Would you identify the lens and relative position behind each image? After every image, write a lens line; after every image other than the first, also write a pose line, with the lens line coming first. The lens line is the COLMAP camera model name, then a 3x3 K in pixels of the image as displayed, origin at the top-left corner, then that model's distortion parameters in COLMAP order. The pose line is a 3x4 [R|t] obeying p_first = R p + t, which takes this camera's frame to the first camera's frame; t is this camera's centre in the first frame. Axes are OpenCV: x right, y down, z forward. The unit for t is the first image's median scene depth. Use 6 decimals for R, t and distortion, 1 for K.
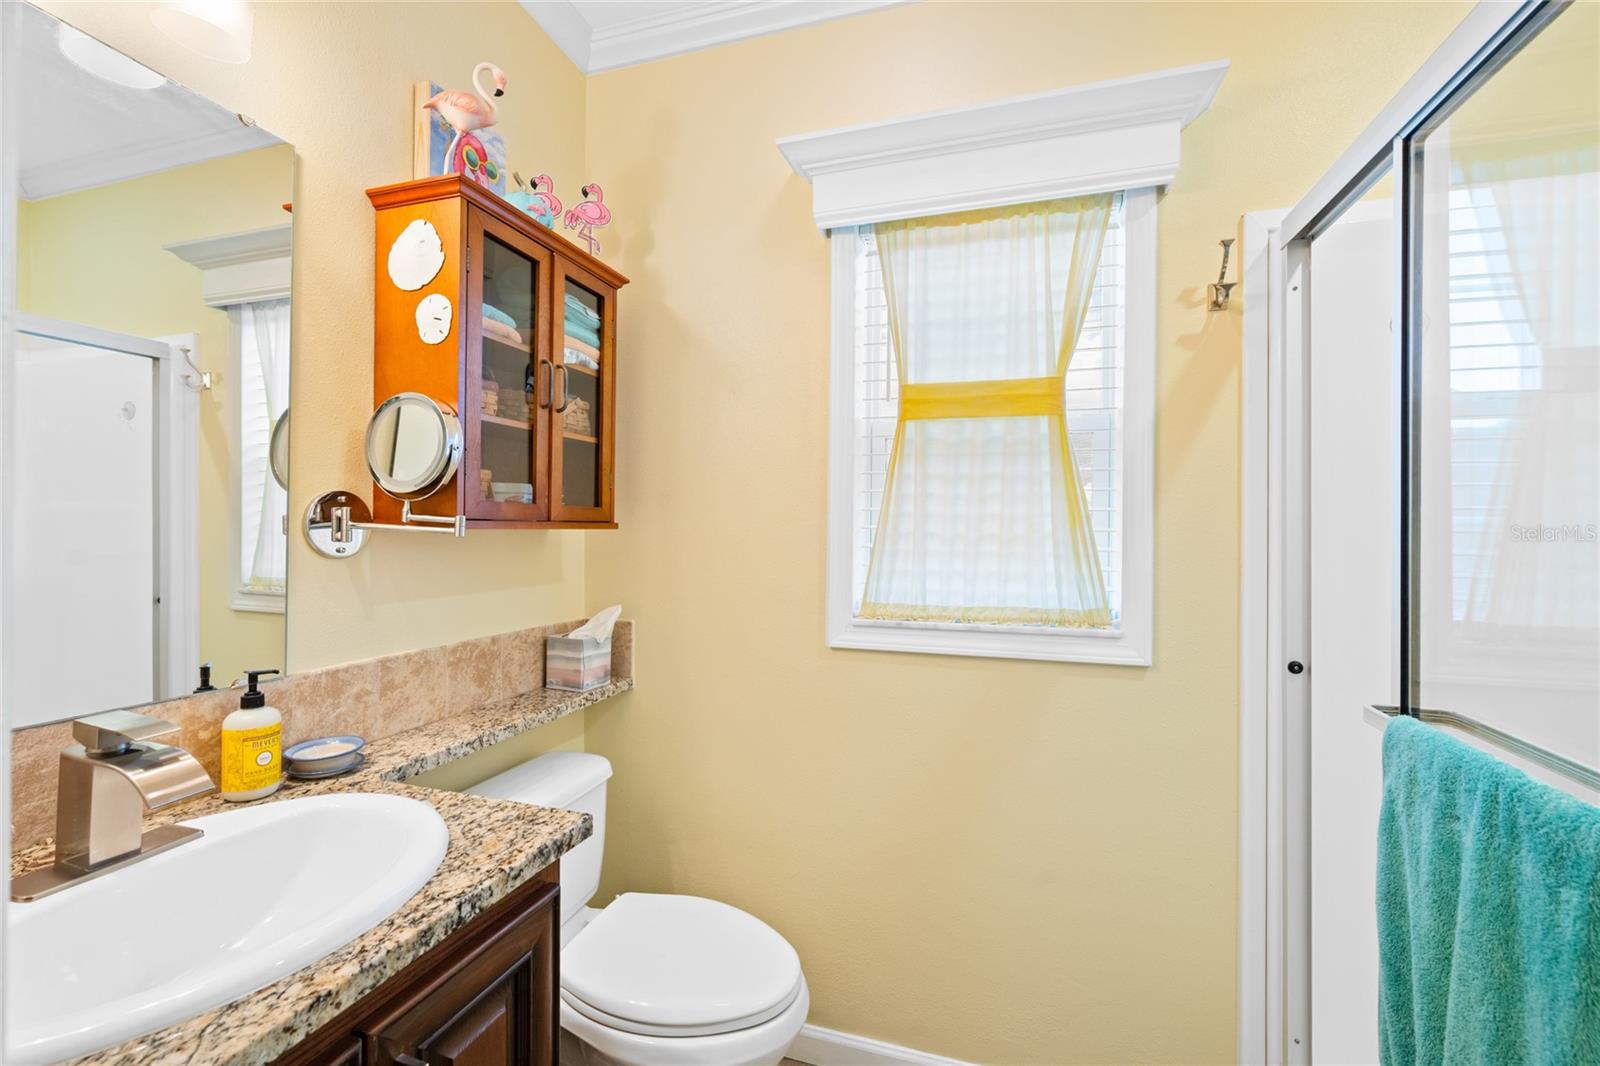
lens RADIAL K [[685.4, 0, 800.0], [0, 685.4, 533.0], [0, 0, 1]] dist [0.003094, 0.000271]
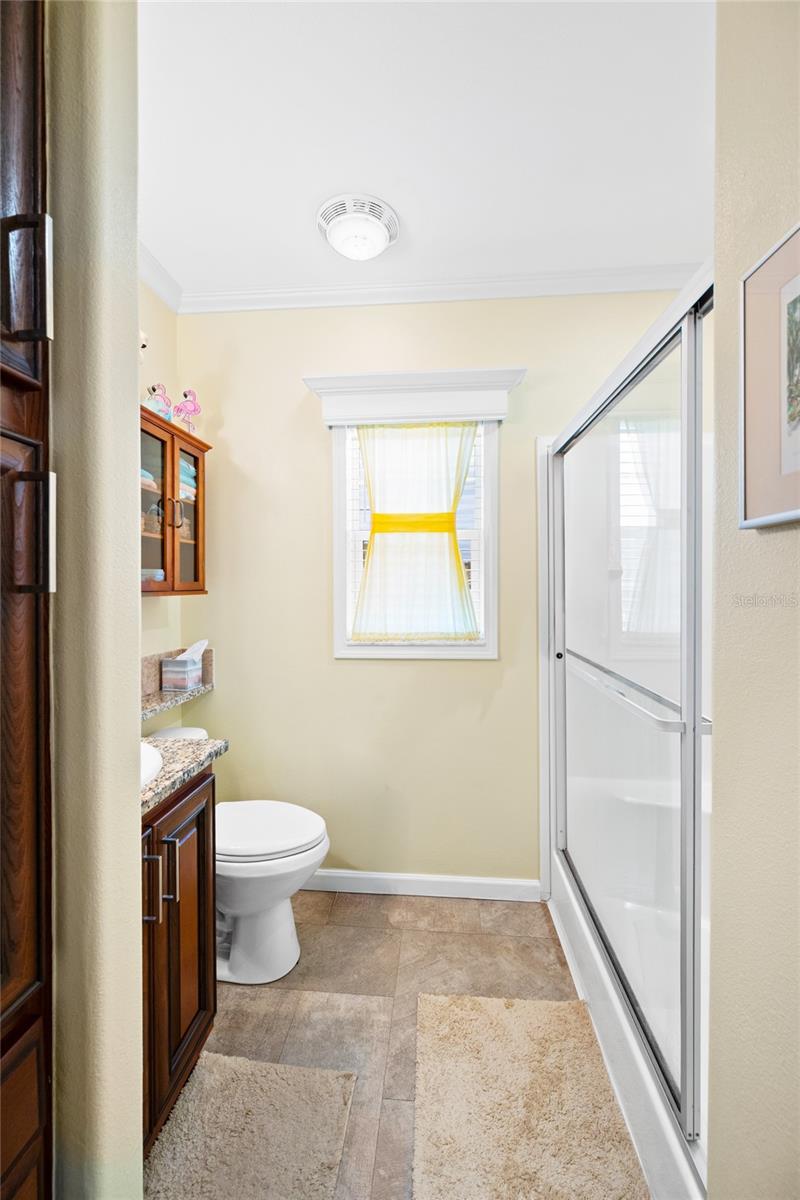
lens RADIAL K [[477.2, 0, 400.0], [0, 477.2, 600.0], [0, 0, 1]] dist [-0.001256, -0.000171]
pose [[0.974633, -0.017768, 0.223102, -0.071677], [0.012553, 0.999614, 0.024774, -0.015840], [-0.223456, -0.021345, 0.974480, -0.279728]]
